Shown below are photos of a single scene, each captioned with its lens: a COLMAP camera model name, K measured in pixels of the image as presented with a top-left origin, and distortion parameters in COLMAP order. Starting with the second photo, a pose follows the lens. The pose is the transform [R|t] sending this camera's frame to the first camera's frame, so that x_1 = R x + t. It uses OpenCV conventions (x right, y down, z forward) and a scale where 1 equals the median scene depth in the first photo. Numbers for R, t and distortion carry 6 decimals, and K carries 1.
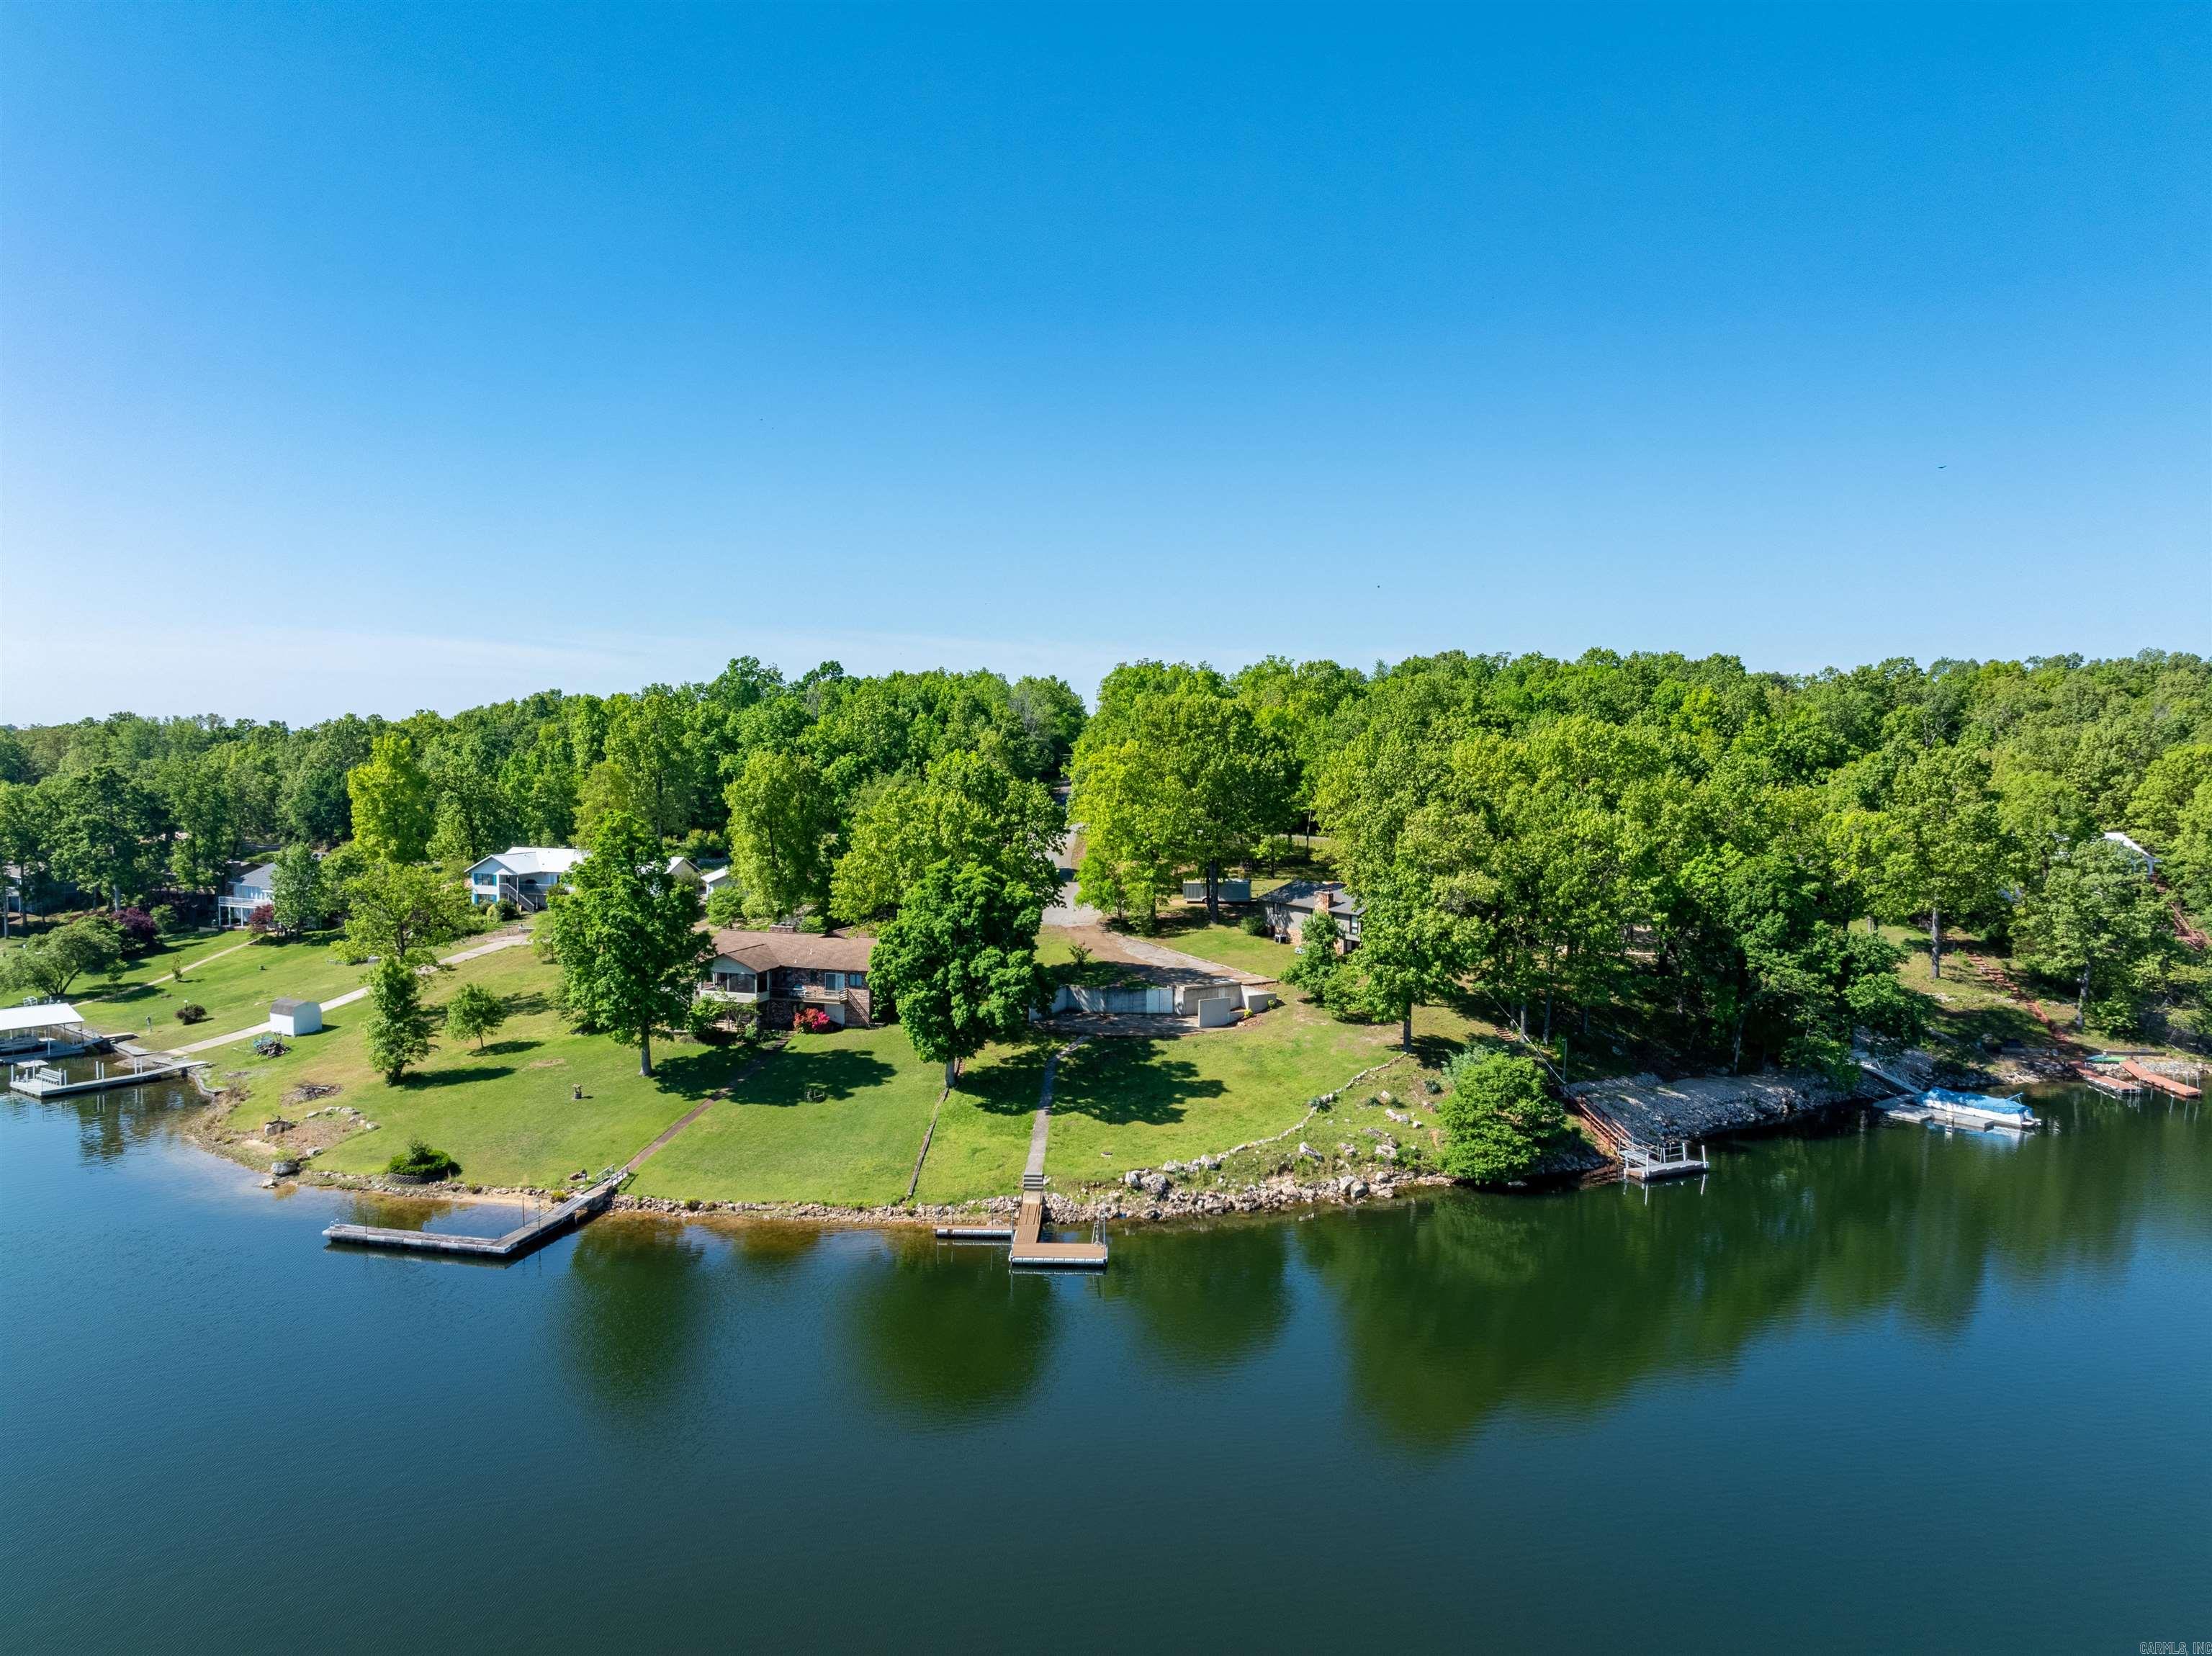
lens RADIAL K [[1557.8, 0, 1116.7], [0, 1557.8, 824.3], [0, 0, 1]] dist [-0.029571, 0.010582]
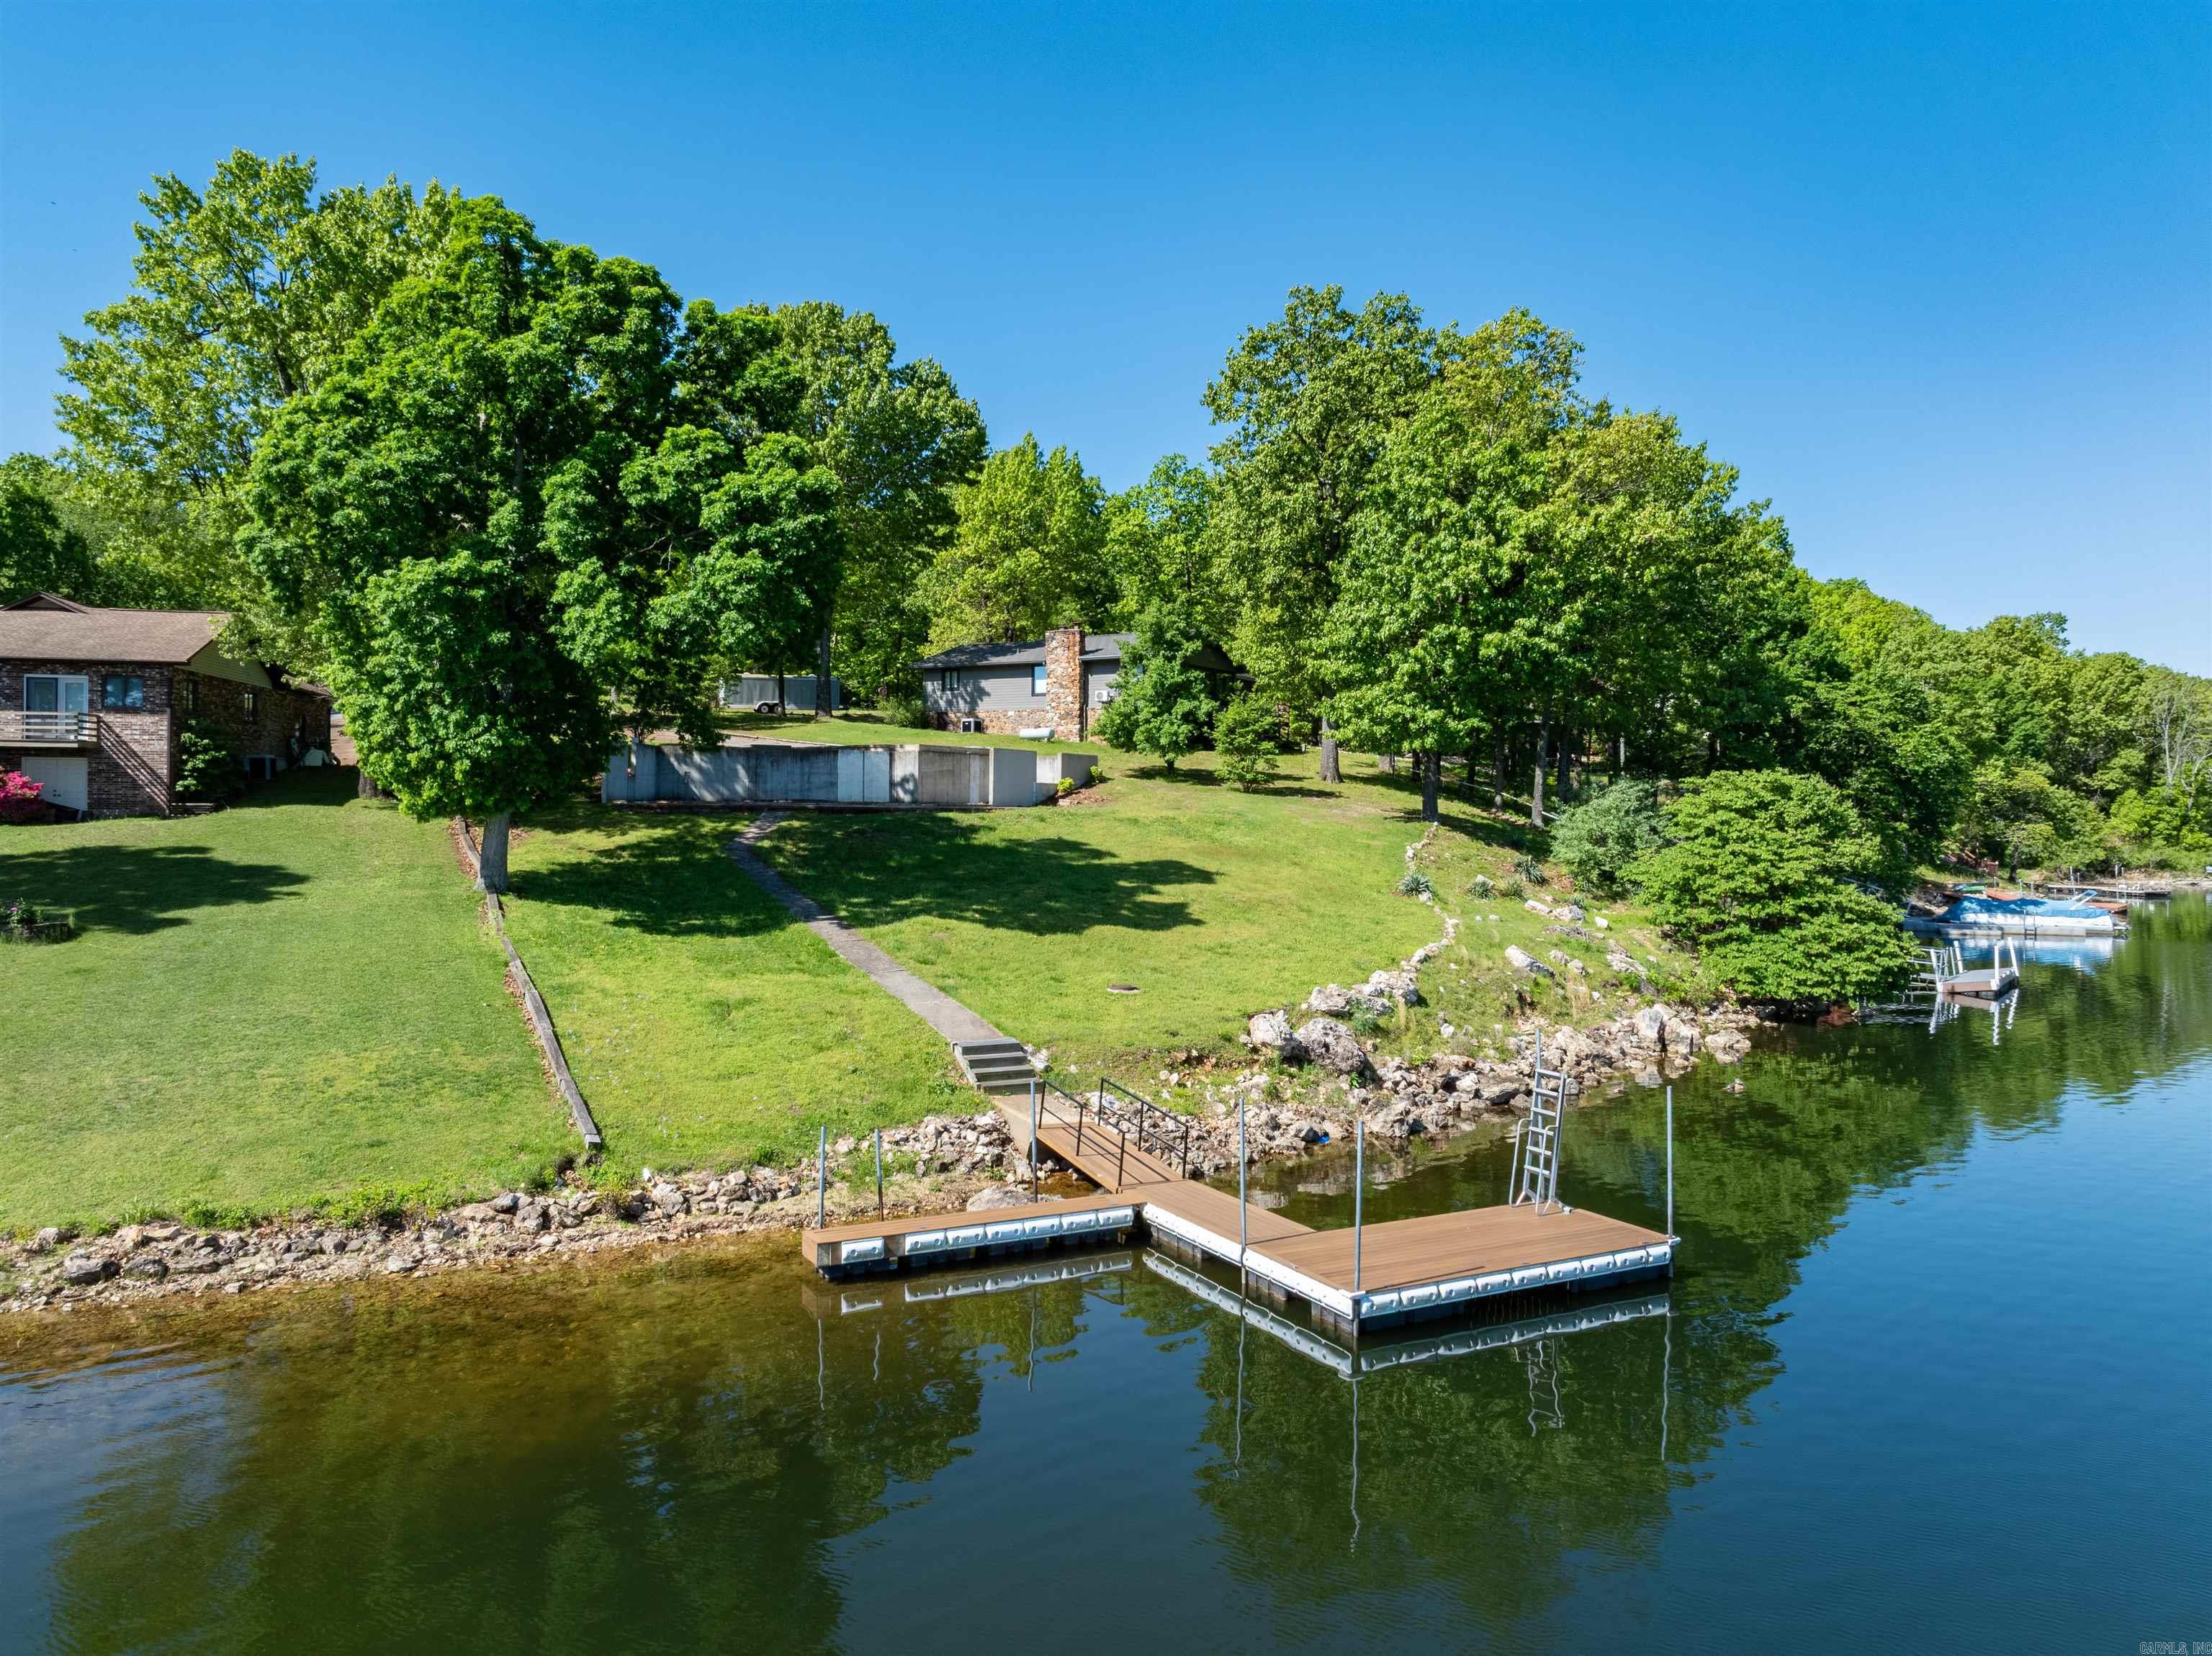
lens RADIAL K [[1557.8, 0, 1116.7], [0, 1557.8, 824.3], [0, 0, 1]] dist [-0.029571, 0.010582]
pose [[0.880406, -0.005612, 0.474188, -0.149472], [0.023739, 0.999198, -0.032249, 0.167652], [-0.473626, 0.039648, 0.879833, 0.629023]]
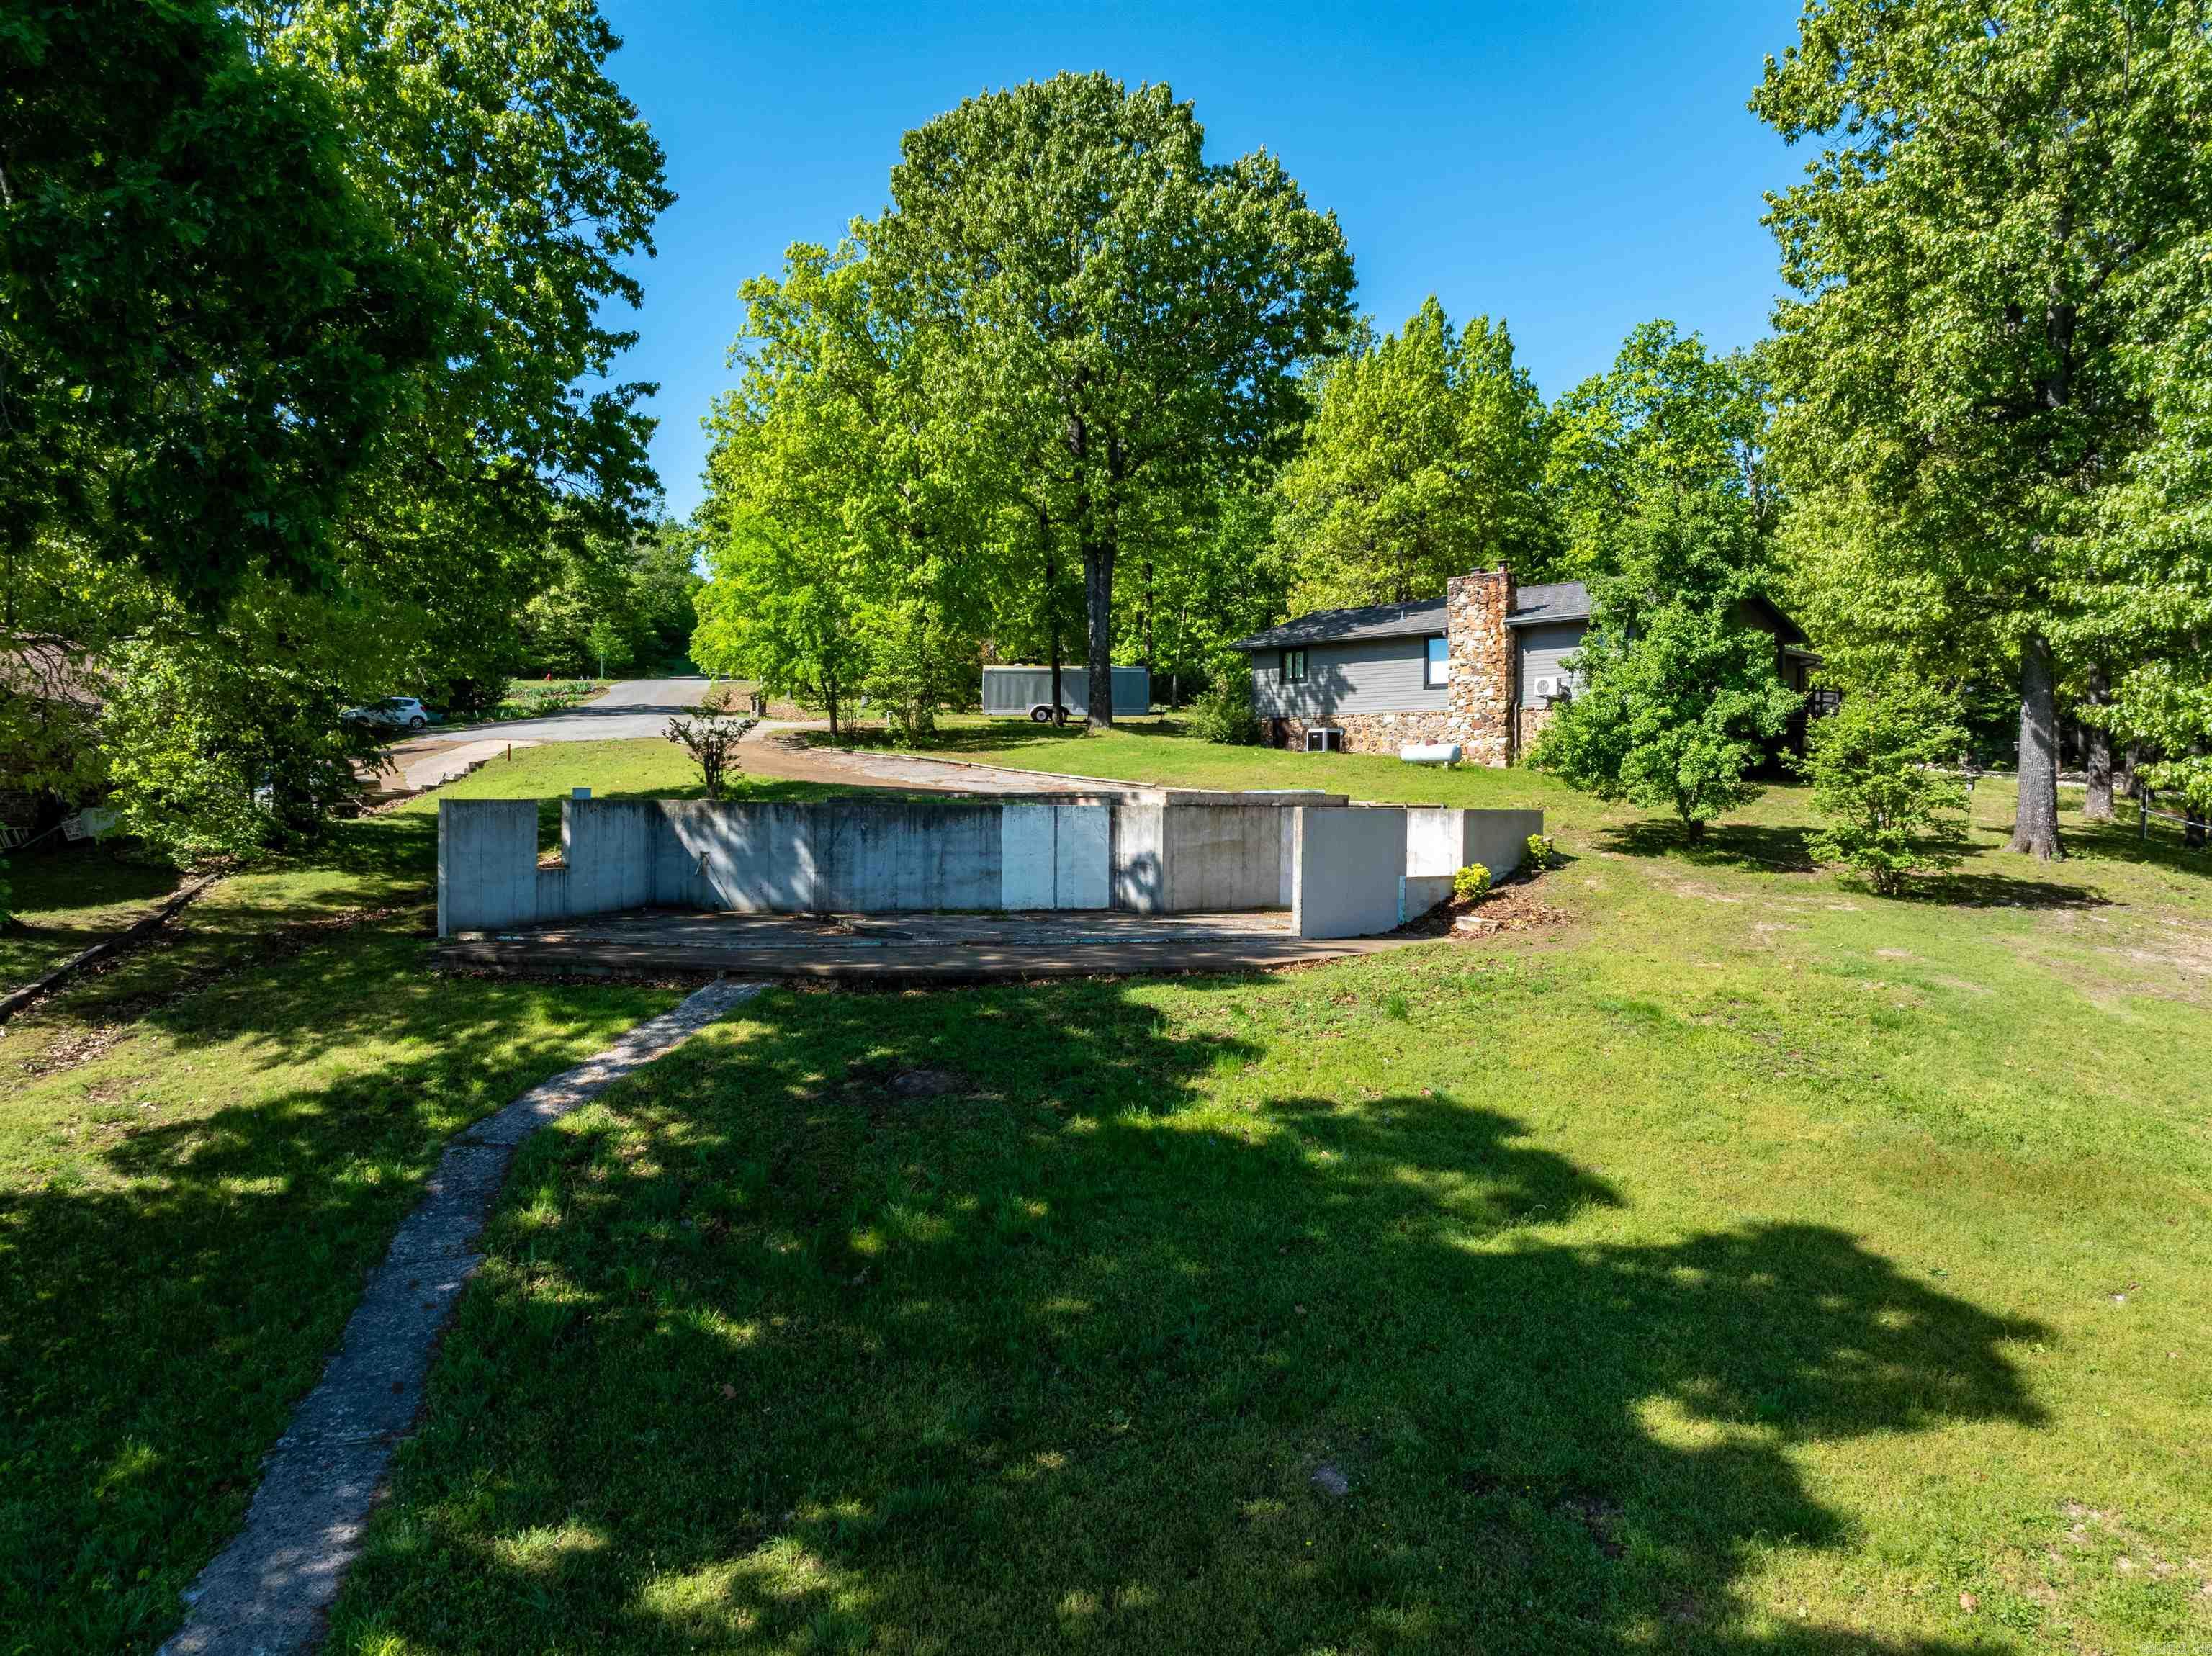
lens RADIAL K [[1557.8, 0, 1116.7], [0, 1557.8, 824.3], [0, 0, 1]] dist [-0.029571, 0.010582]
pose [[0.975556, -0.004241, 0.219710, -0.017548], [0.012132, 0.999328, -0.034580, 0.134773], [-0.219416, 0.036400, 0.974952, 0.884425]]
